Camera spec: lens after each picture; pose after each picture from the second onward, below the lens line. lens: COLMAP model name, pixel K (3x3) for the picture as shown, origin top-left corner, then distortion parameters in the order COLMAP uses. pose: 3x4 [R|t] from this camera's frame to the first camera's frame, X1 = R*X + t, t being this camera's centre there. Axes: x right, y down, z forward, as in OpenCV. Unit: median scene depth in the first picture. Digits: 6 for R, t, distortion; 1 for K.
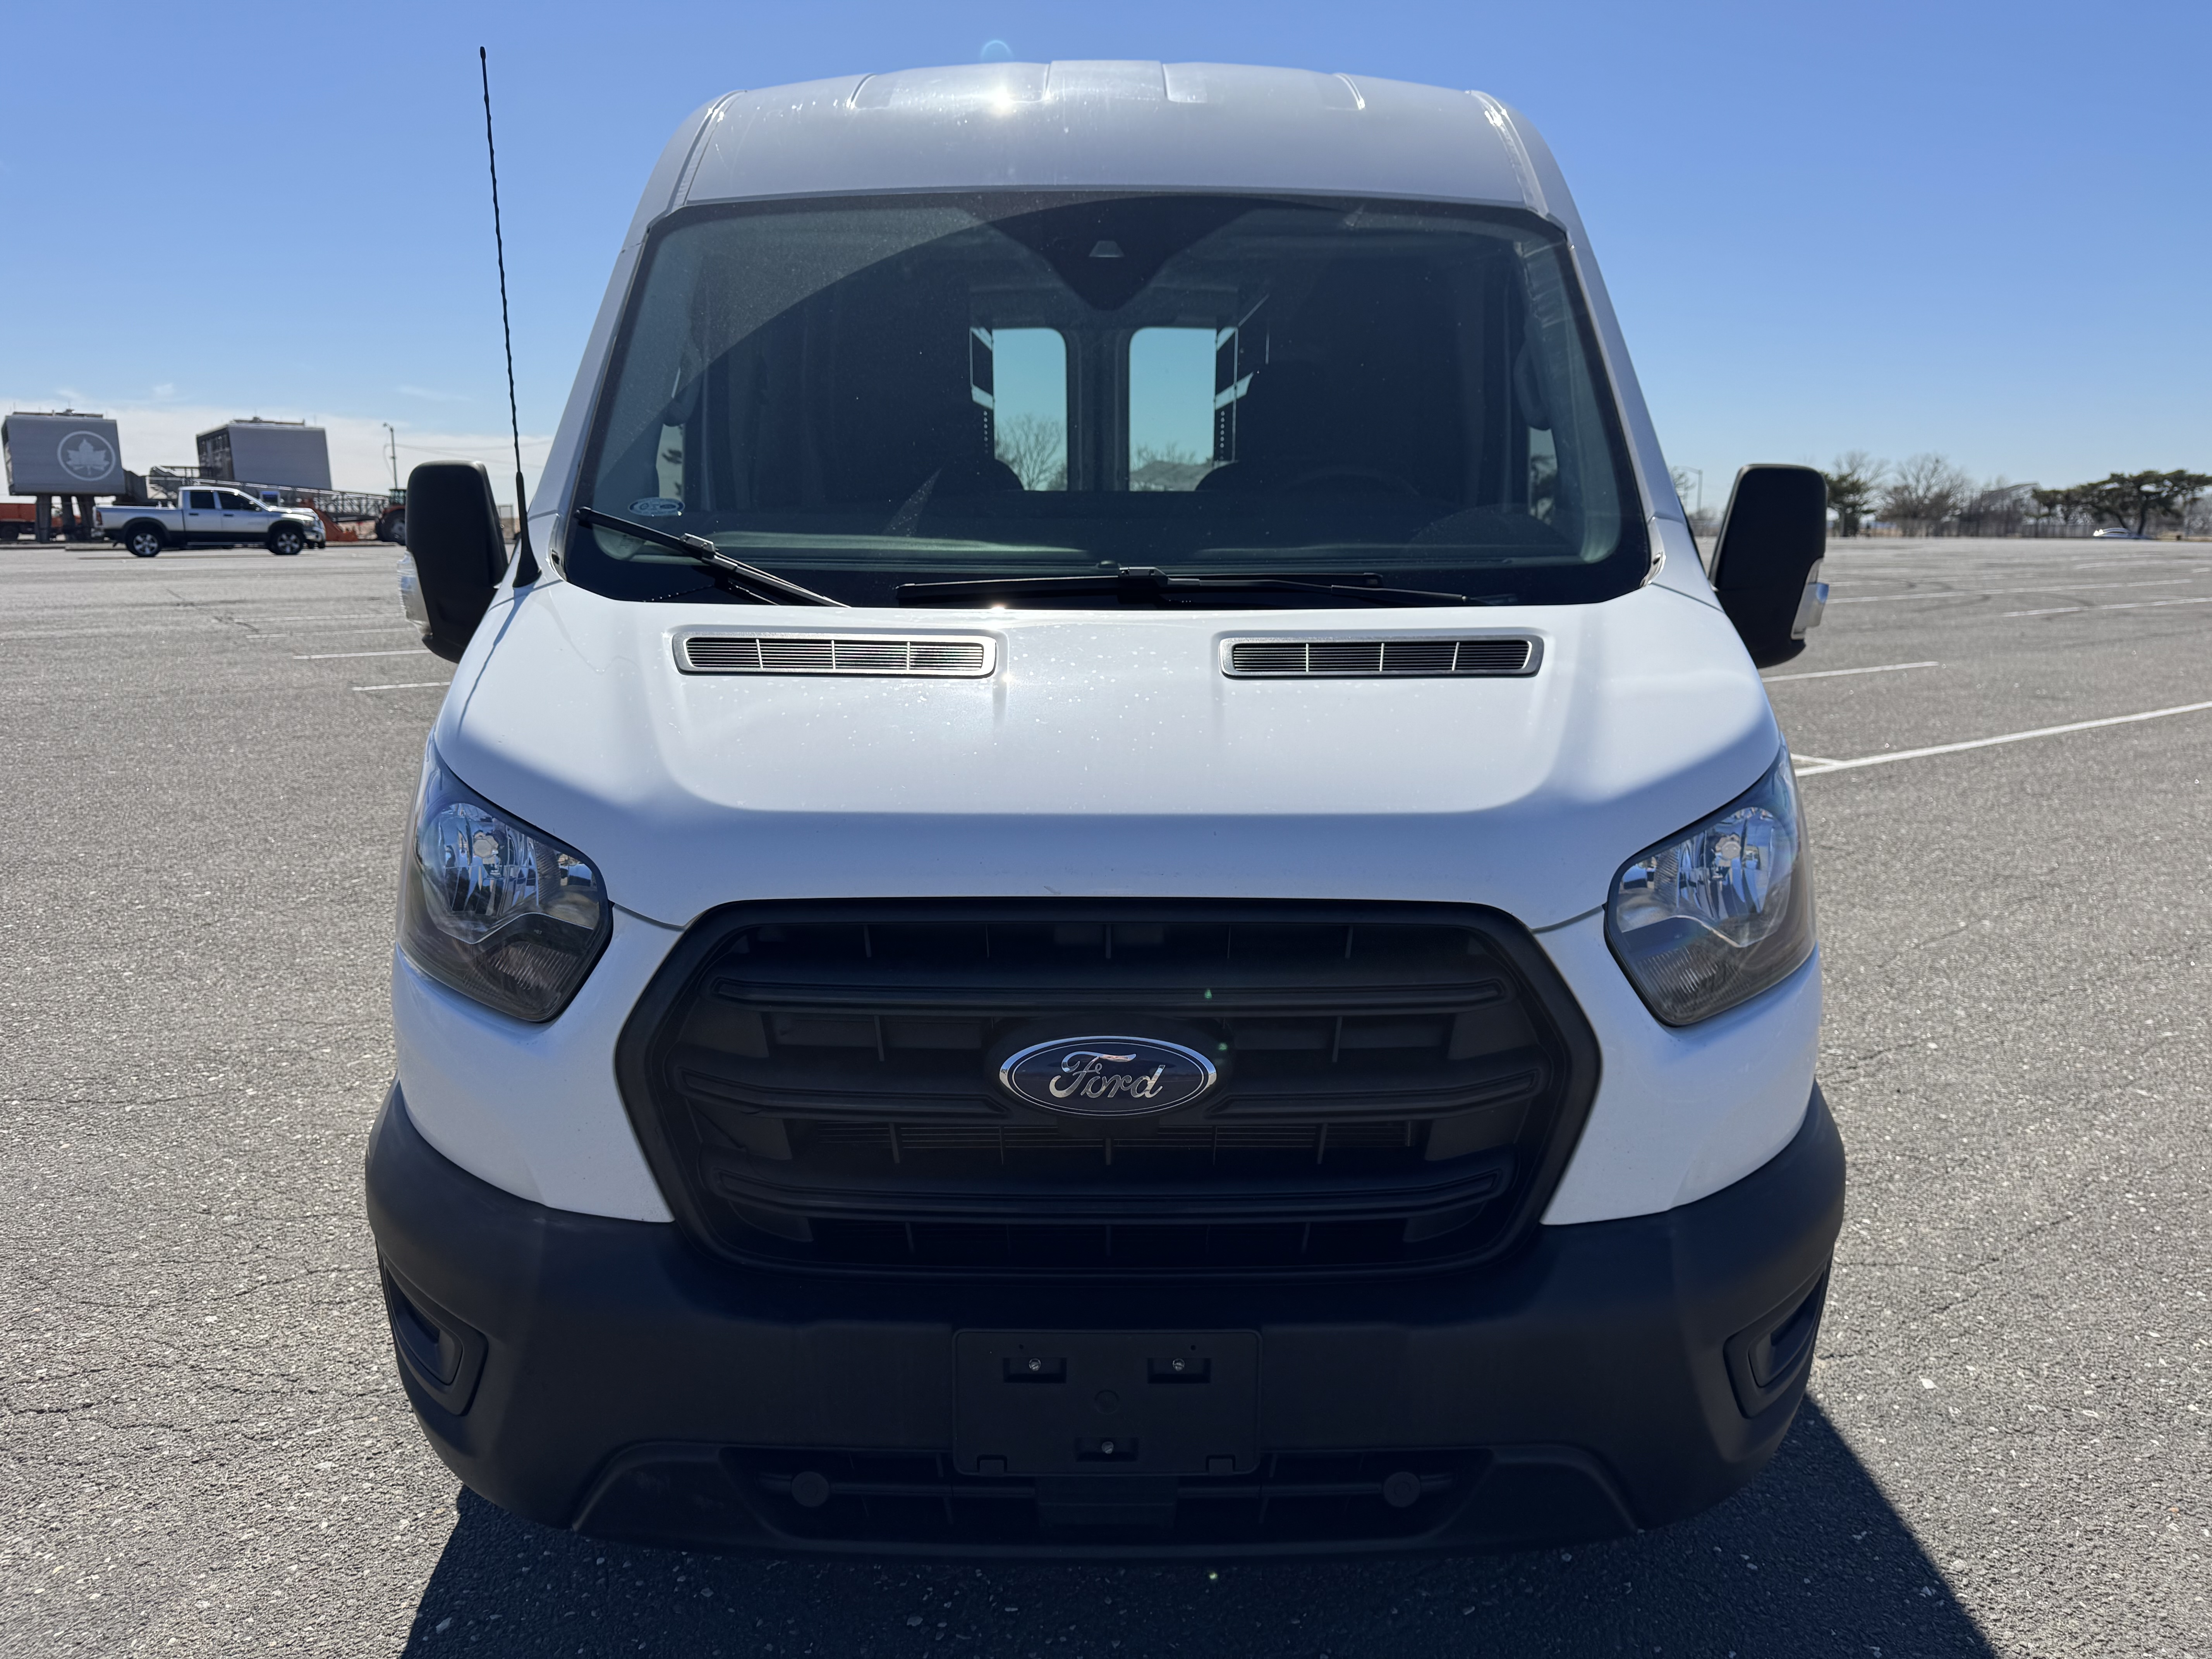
lens RADIAL K [[1549.8, 0, 1106.0], [0, 1549.8, 829.5], [0, 0, 1]] dist [-0.001051, -0.000434]
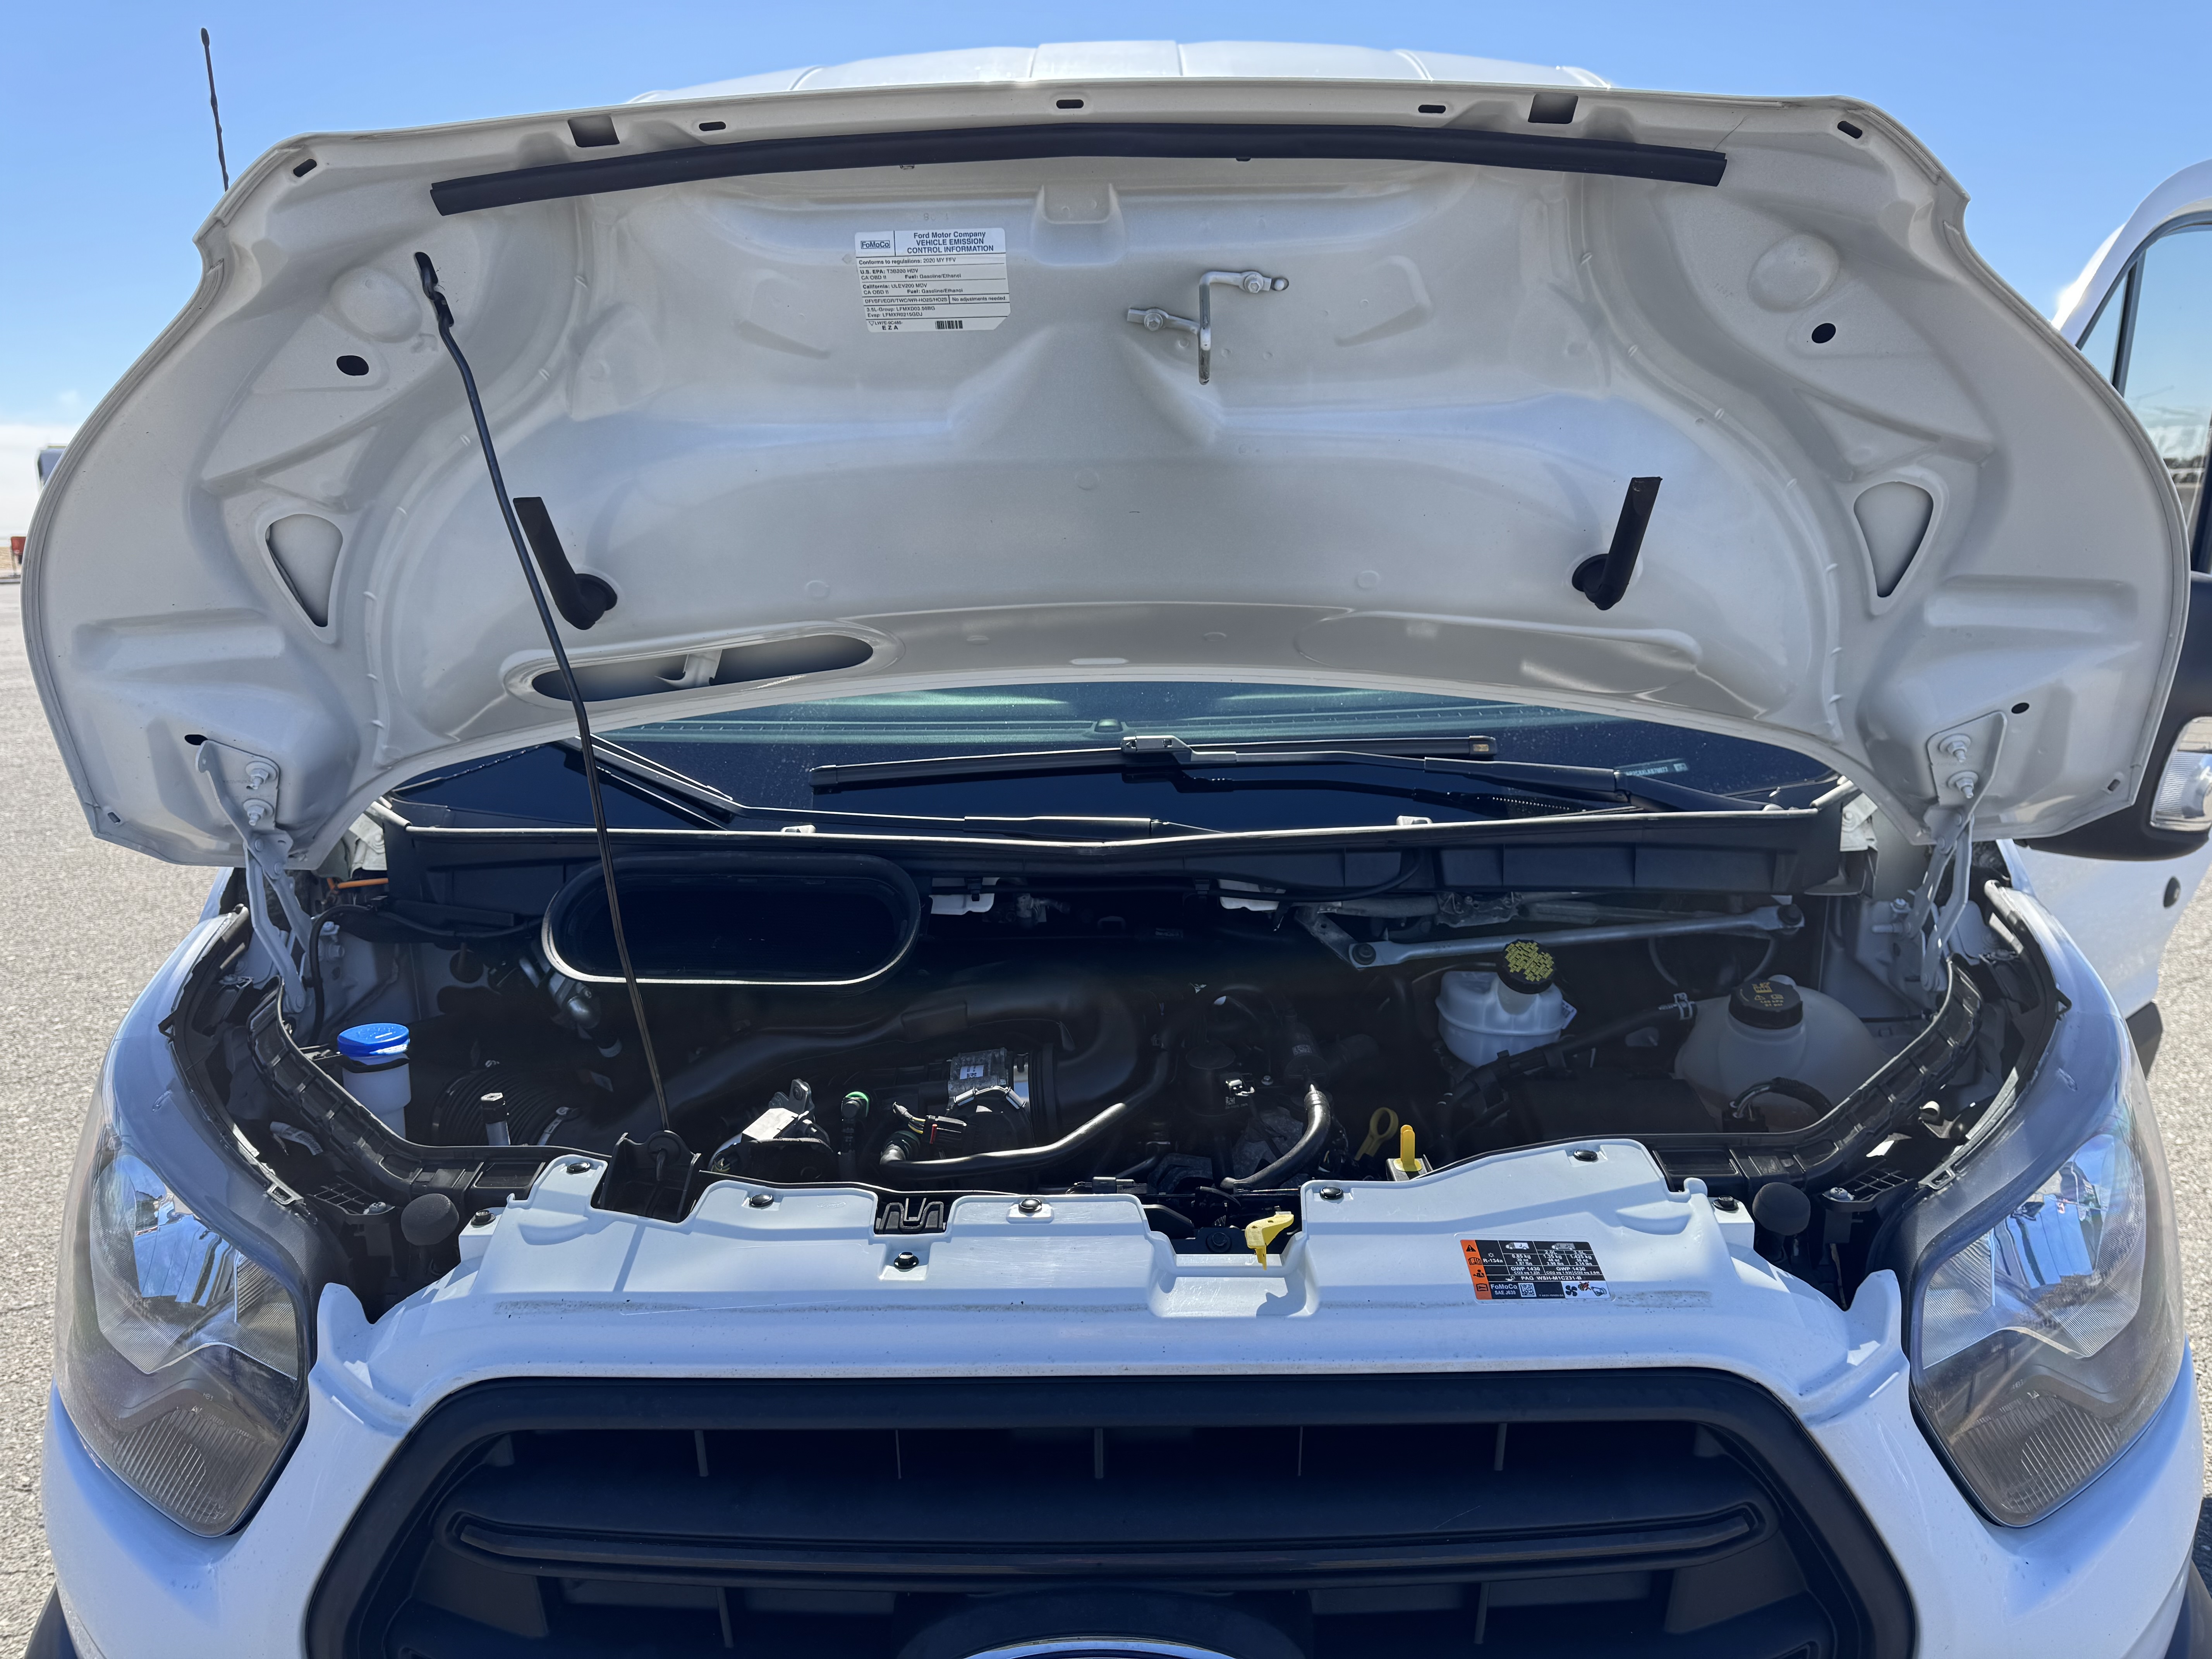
lens RADIAL K [[1571.4, 0, 1106.0], [0, 1571.4, 829.5], [0, 0, 1]] dist [-0.006555, -0.001427]
pose [[0.999590, -0.015757, -0.023894, 0.021377], [0.015511, 0.999825, -0.010464, -0.153132], [0.024055, 0.010089, 0.999660, 0.363282]]
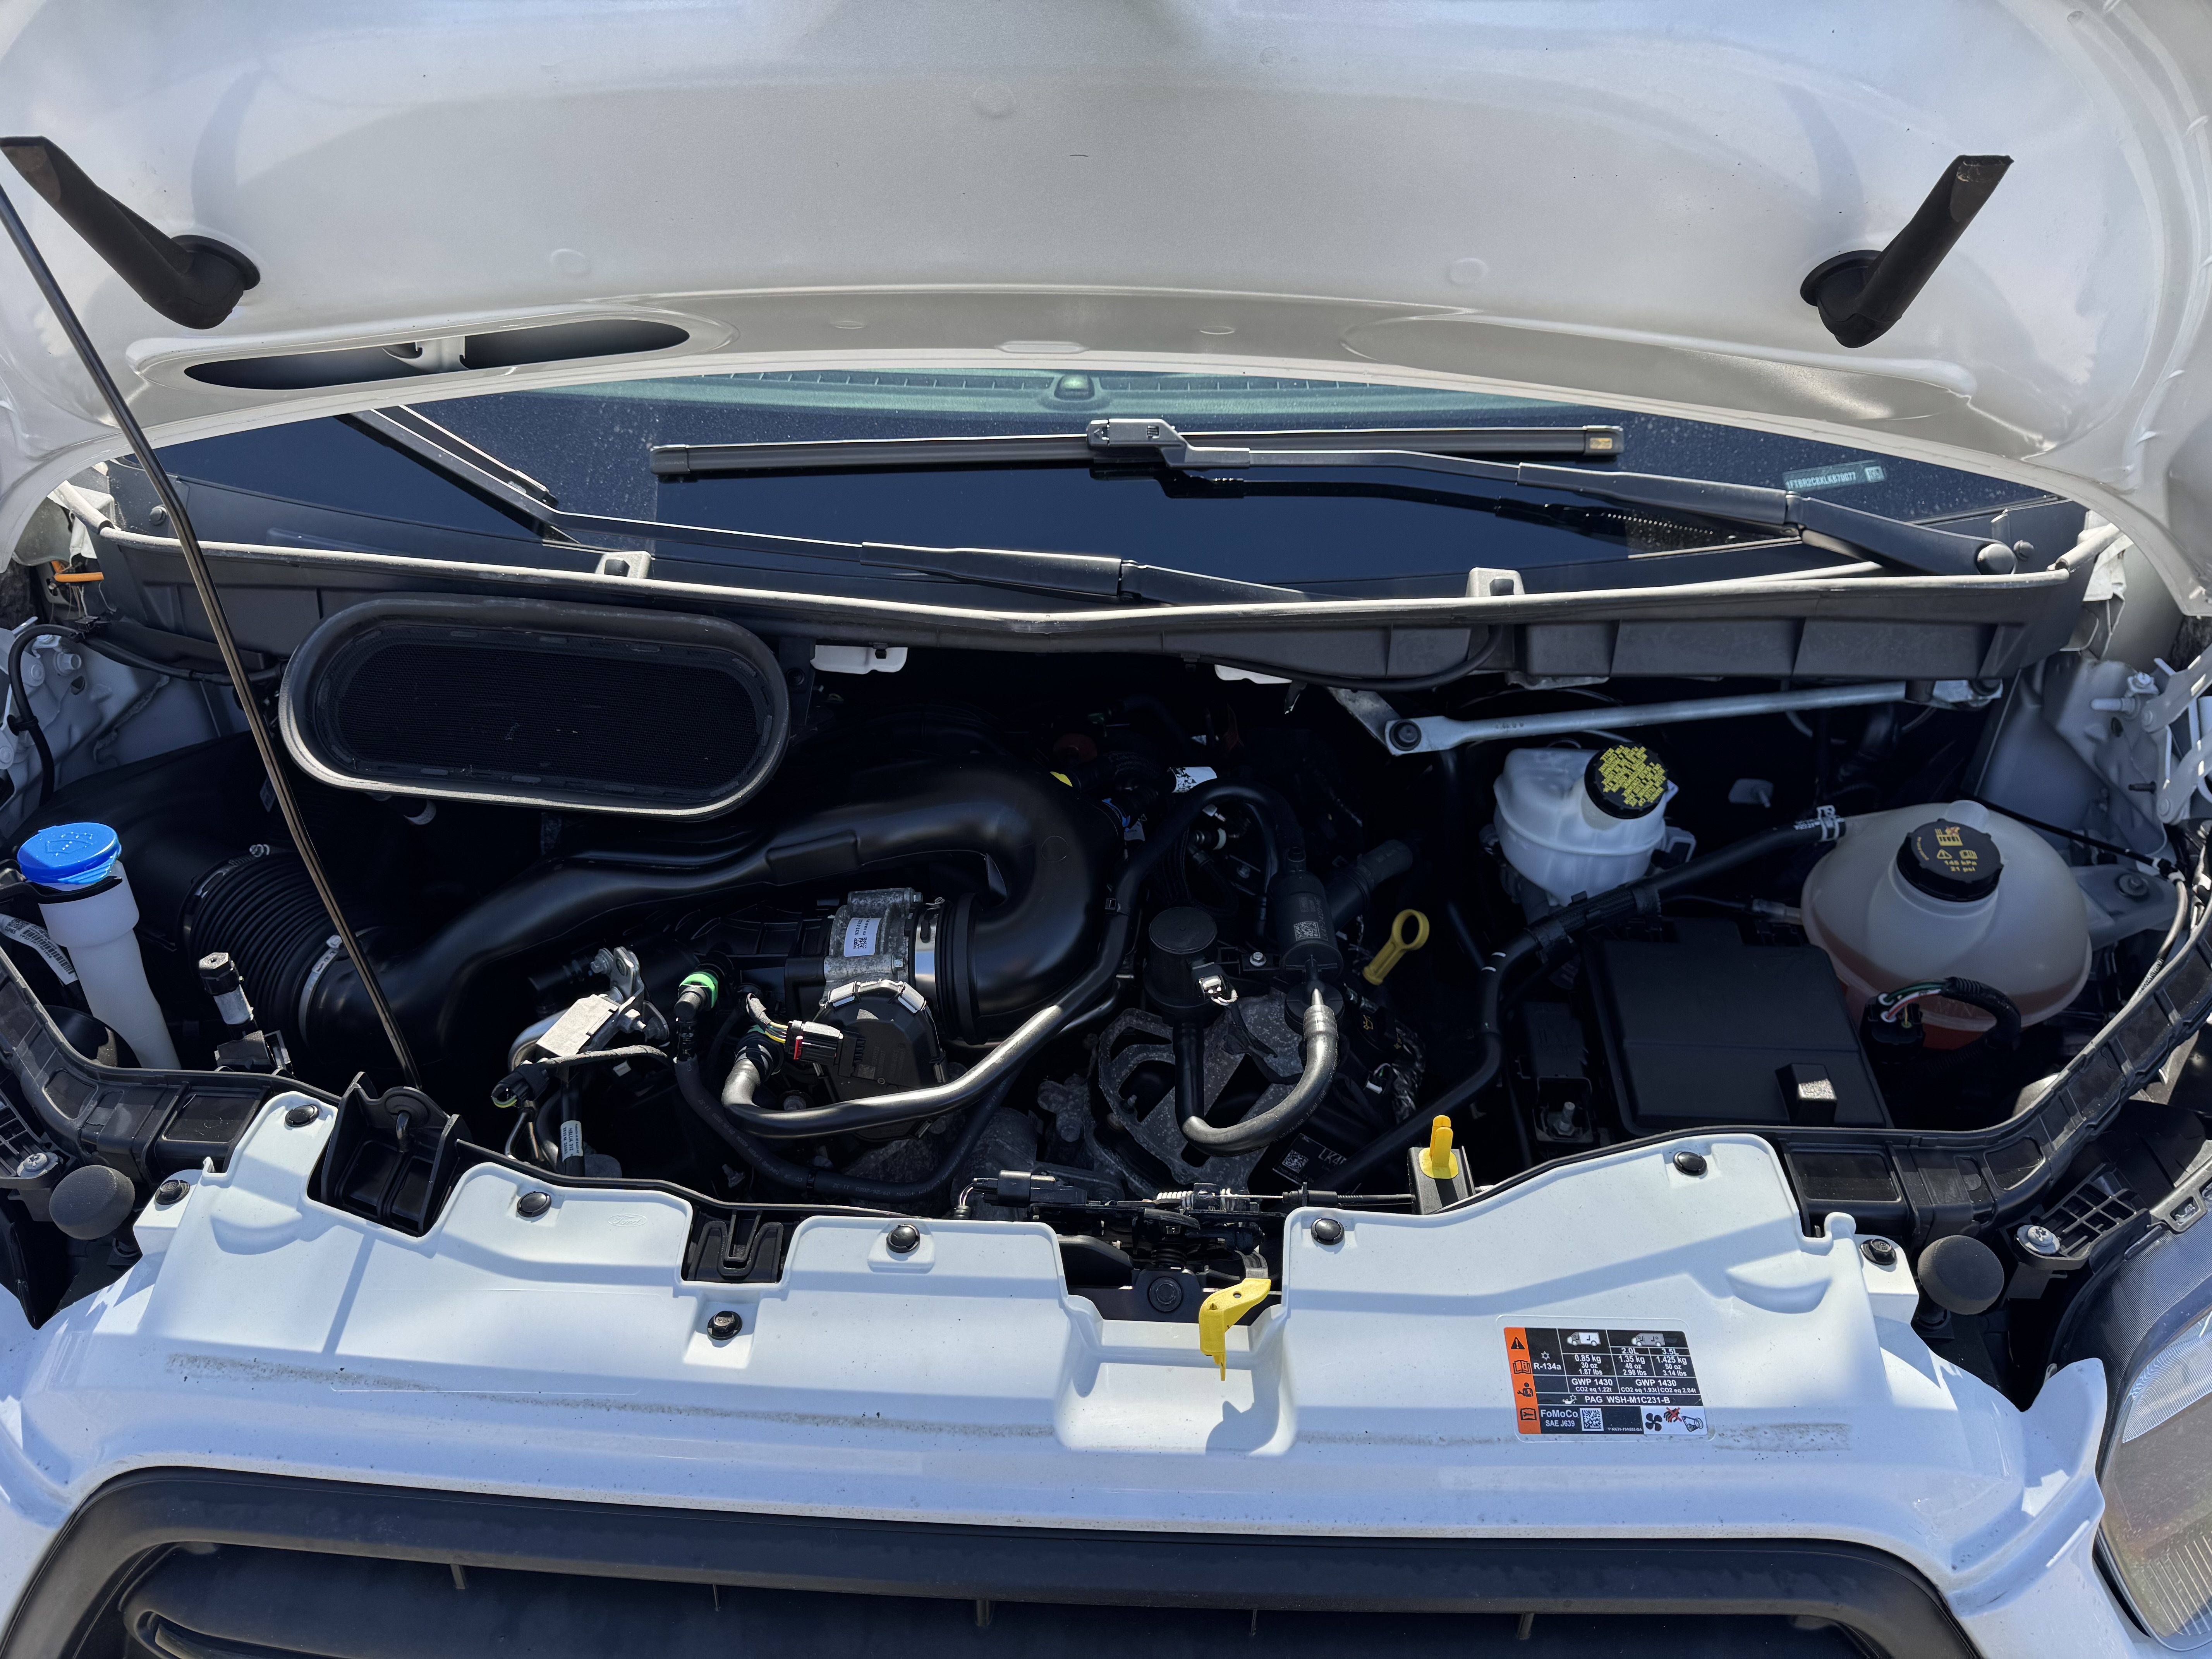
lens RADIAL K [[1571.4, 0, 1106.0], [0, 1571.4, 829.5], [0, 0, 1]] dist [-0.006555, -0.001427]
pose [[0.998781, 0.024690, -0.042741, 0.048040], [-0.009204, 0.943874, 0.330178, -0.269406], [0.048494, -0.329382, 0.942951, 0.612811]]
